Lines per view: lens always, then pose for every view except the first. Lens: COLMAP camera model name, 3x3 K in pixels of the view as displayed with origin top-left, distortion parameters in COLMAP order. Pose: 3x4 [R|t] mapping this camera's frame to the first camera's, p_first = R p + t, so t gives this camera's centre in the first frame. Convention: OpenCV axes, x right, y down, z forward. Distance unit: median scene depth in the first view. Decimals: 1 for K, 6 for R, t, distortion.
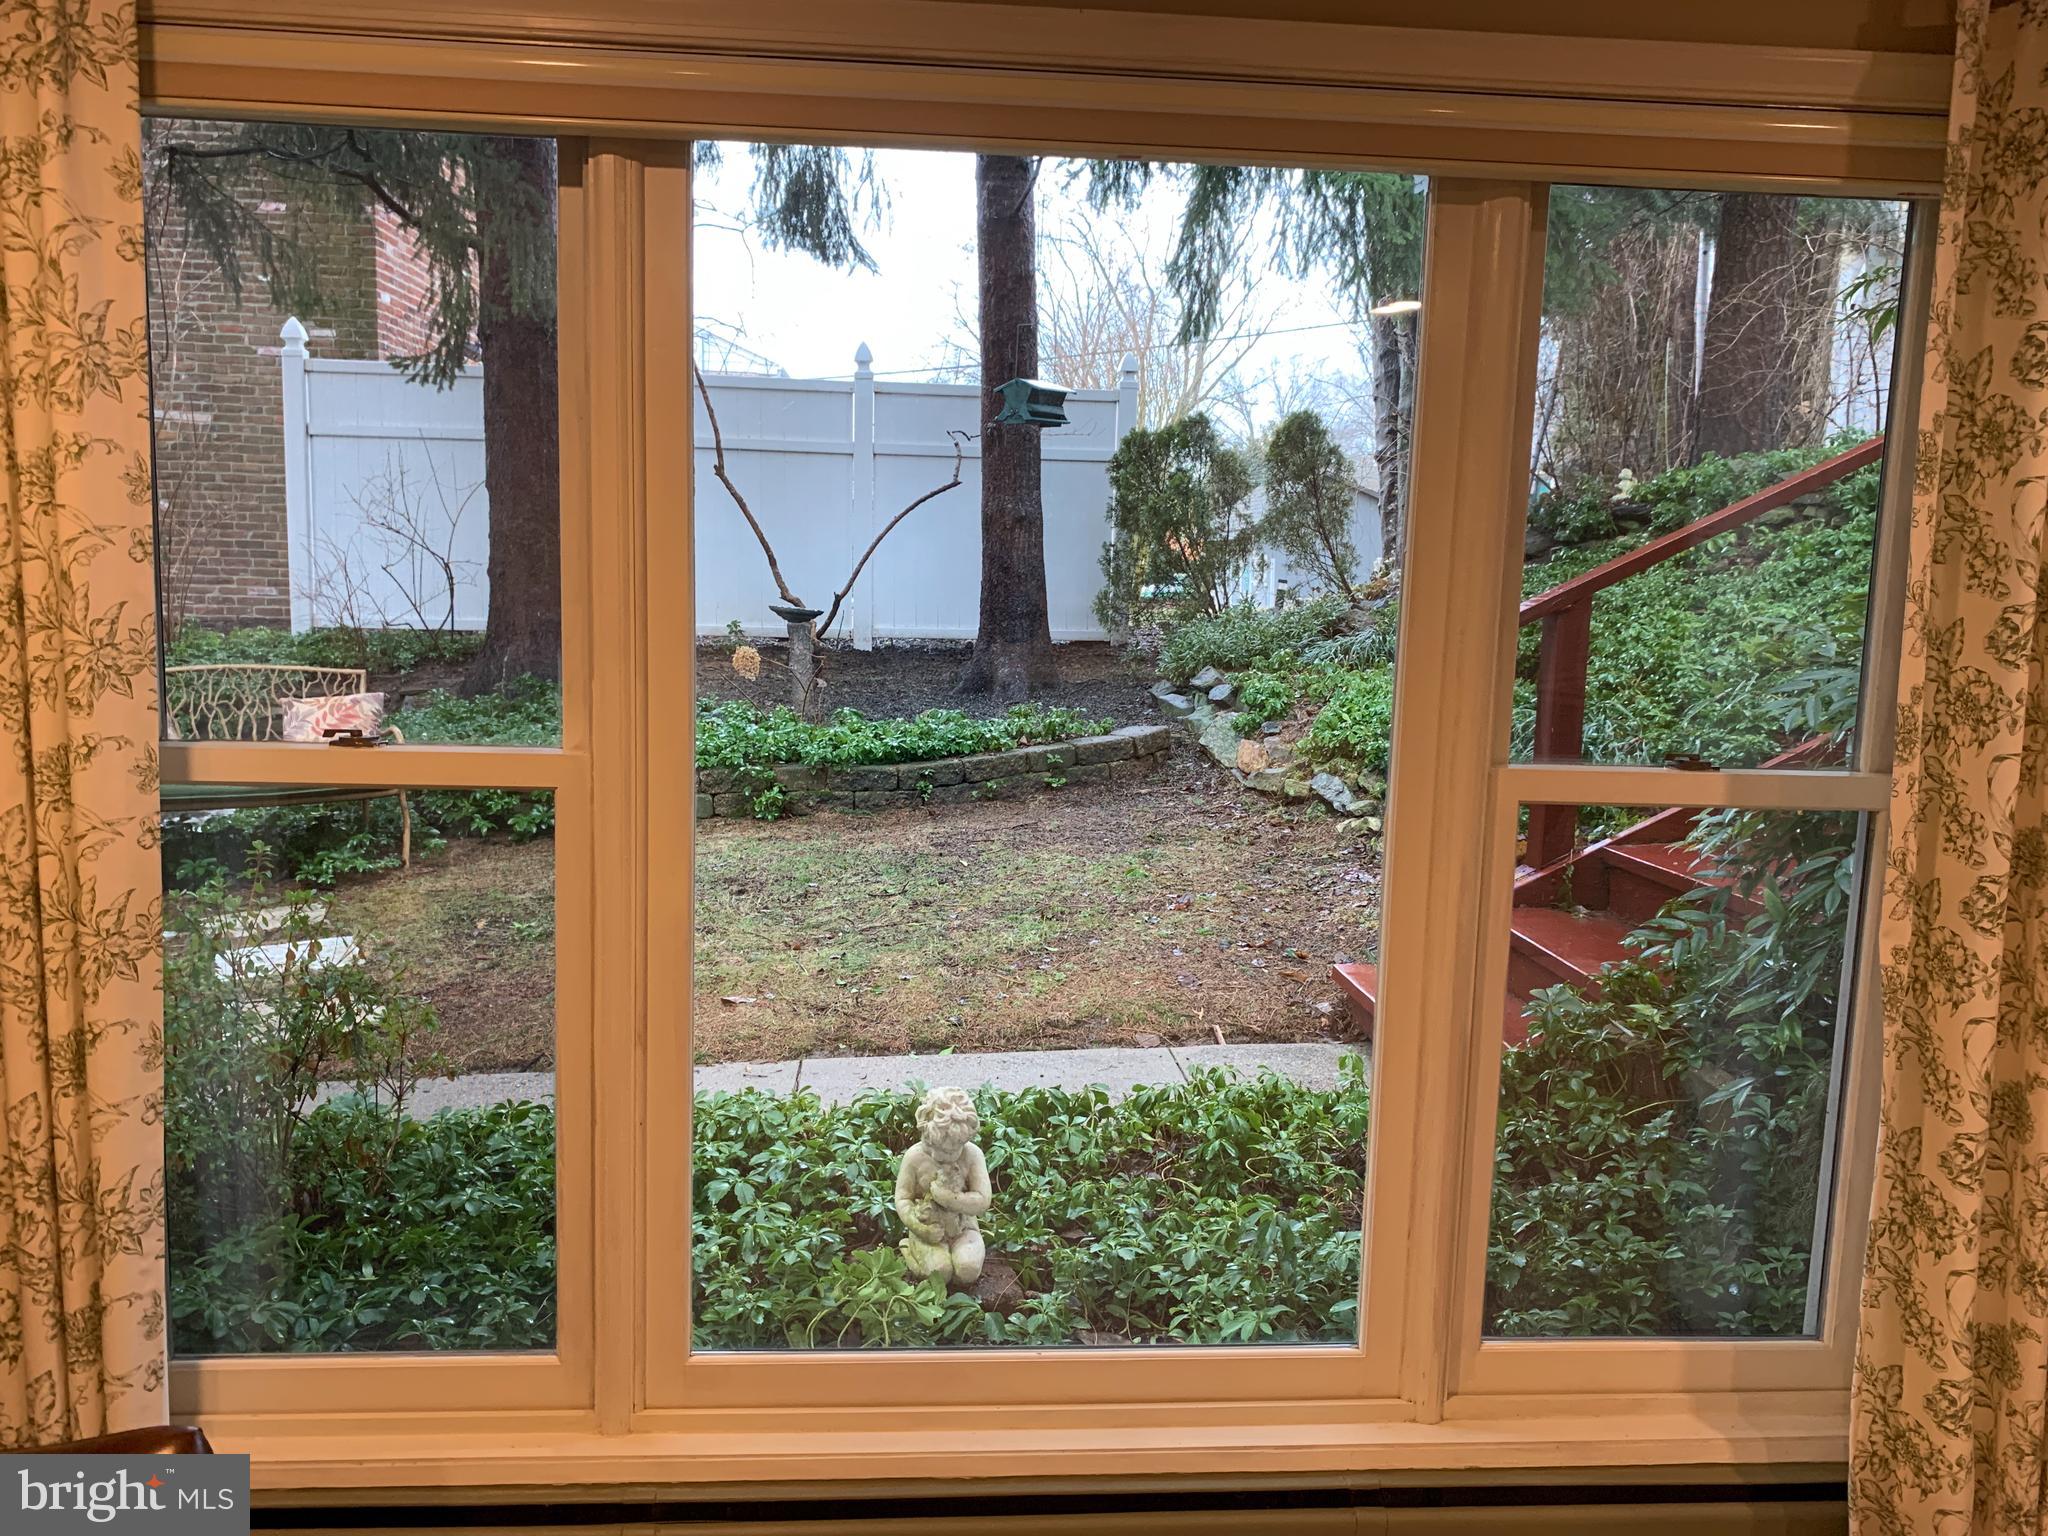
lens RADIAL K [[1552.9, 0, 1015.1], [0, 1552.9, 764.7], [0, 0, 1]] dist [0.036552, -0.004417]
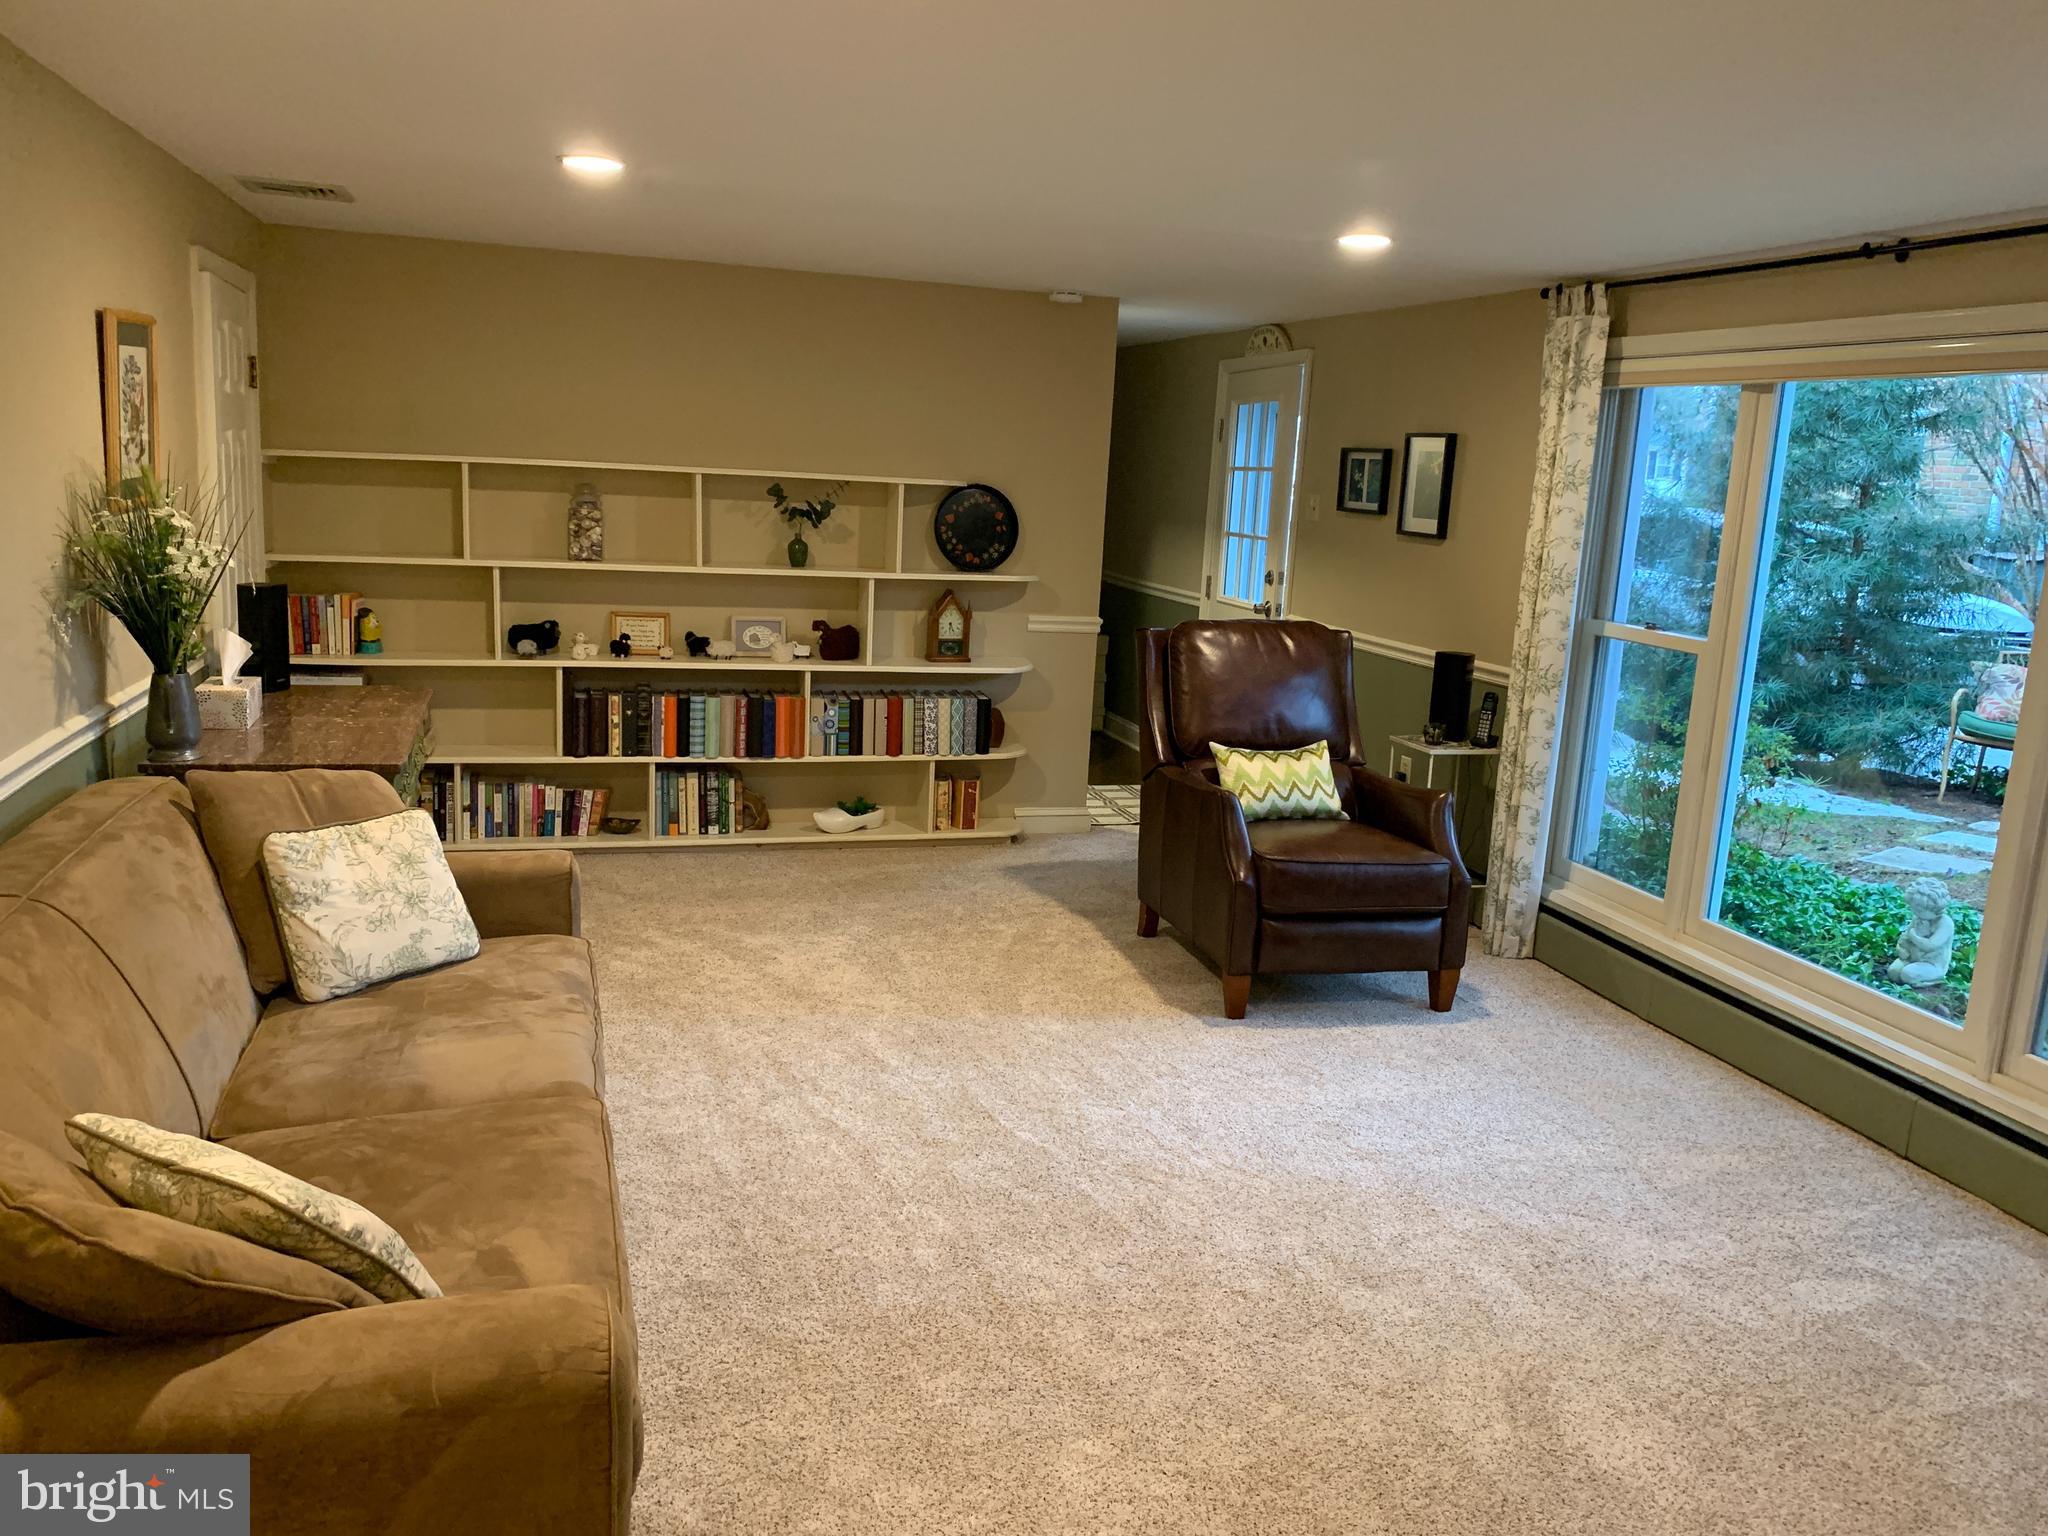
lens RADIAL K [[1552.9, 0, 1015.1], [0, 1552.9, 764.7], [0, 0, 1]] dist [0.036552, -0.004417]
pose [[0.206781, 0.175164, -0.962579, 1.988757], [-0.178225, 0.974126, 0.138979, 0.037853], [0.962017, 0.142818, 0.232649, -0.570822]]
